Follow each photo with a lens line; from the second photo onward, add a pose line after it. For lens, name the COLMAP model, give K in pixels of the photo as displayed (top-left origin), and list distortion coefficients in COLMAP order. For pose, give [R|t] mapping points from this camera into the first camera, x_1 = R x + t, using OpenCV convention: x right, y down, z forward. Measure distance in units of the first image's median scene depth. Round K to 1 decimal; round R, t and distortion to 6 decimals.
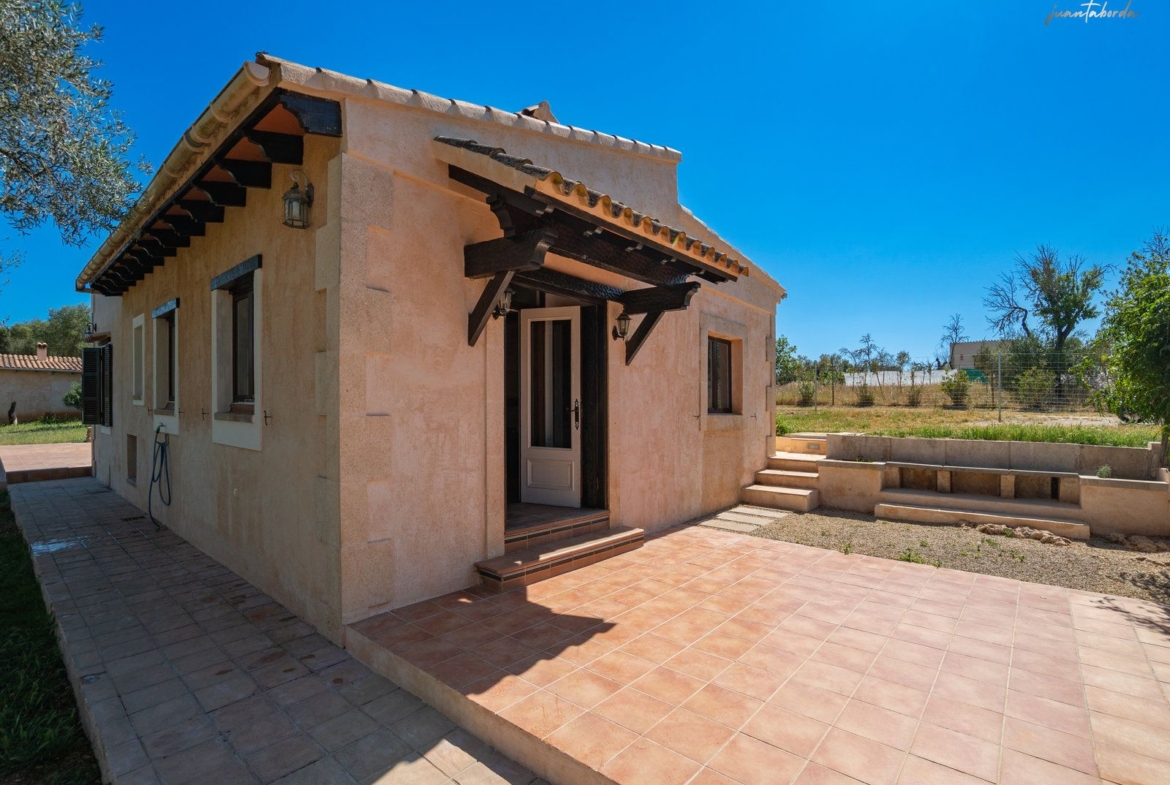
lens RADIAL K [[524.7, 0, 585.0], [0, 524.7, 372.9], [0, 0, 1]] dist [-0.038637, 0.000193]
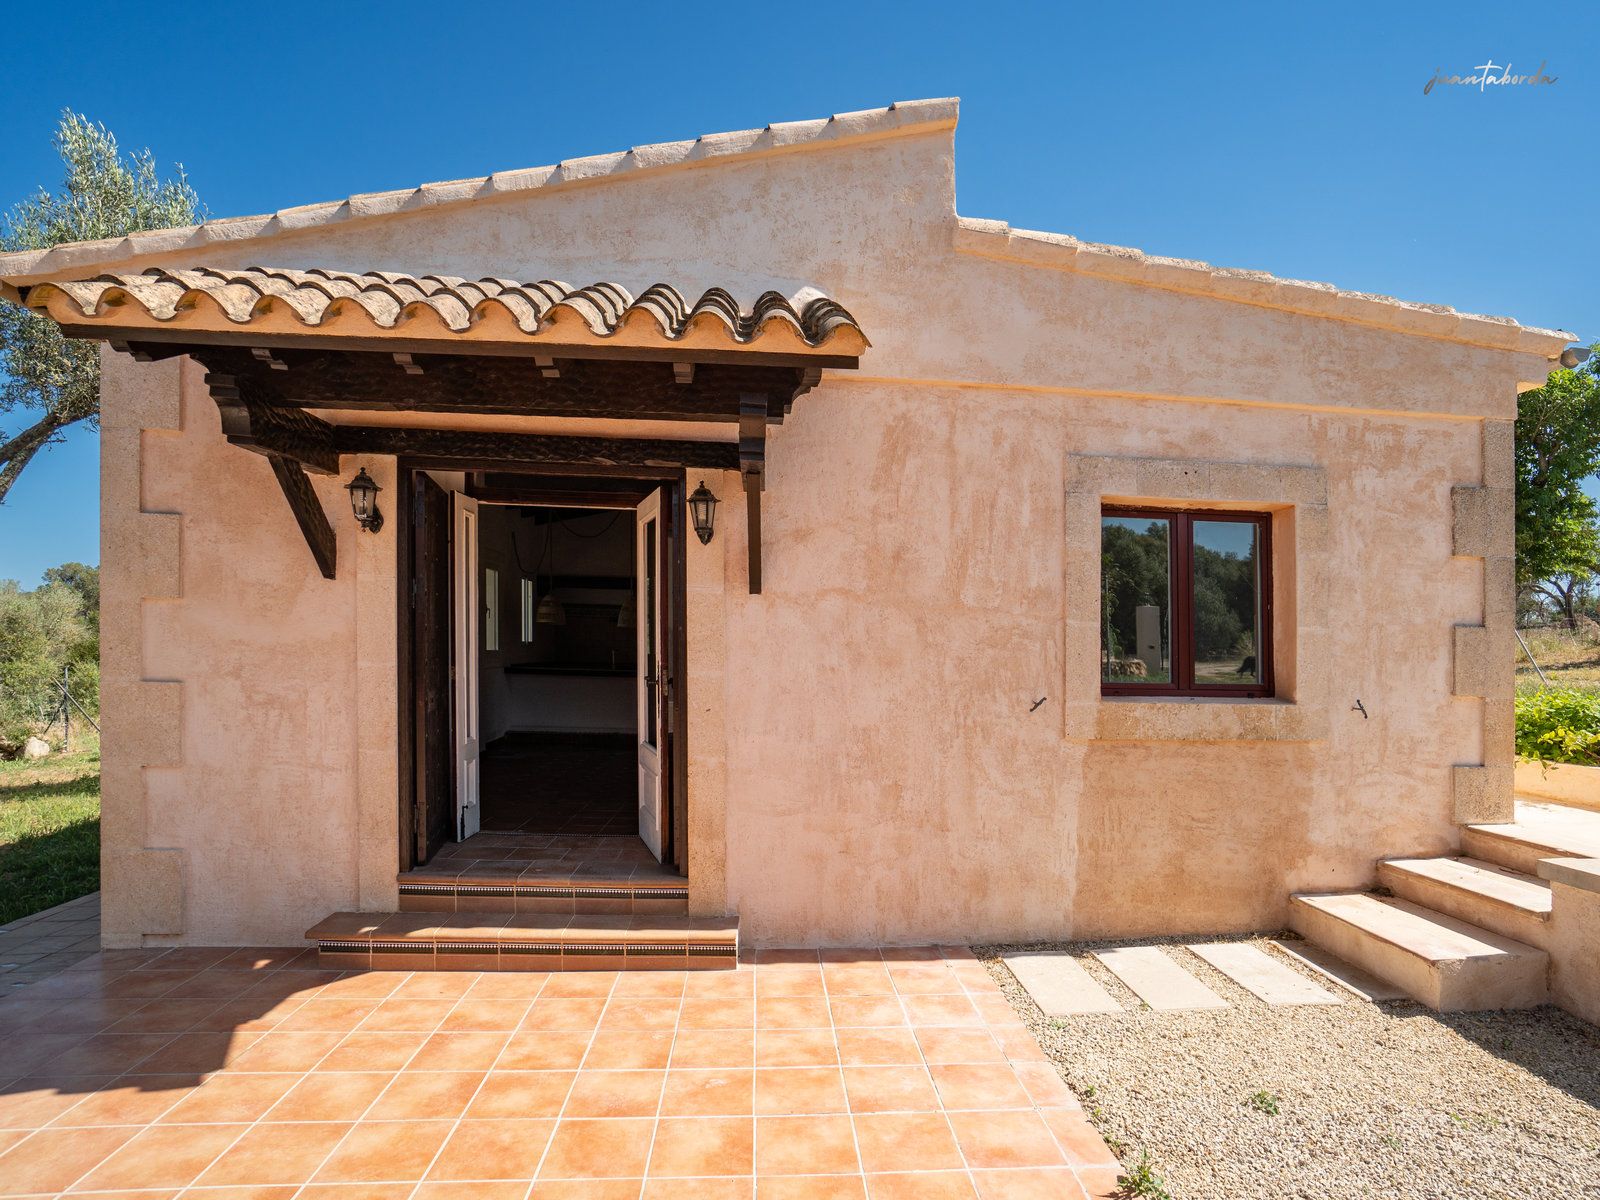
lens RADIAL K [[816.2, 0, 800.0], [0, 816.2, 600.0], [0, 0, 1]] dist [-0.045220, 0.018082]
pose [[0.728521, -0.012107, -0.684917, 0.781814], [0.024852, 0.999653, 0.008763, -0.016643], [0.684573, -0.023406, 0.728568, 0.587797]]
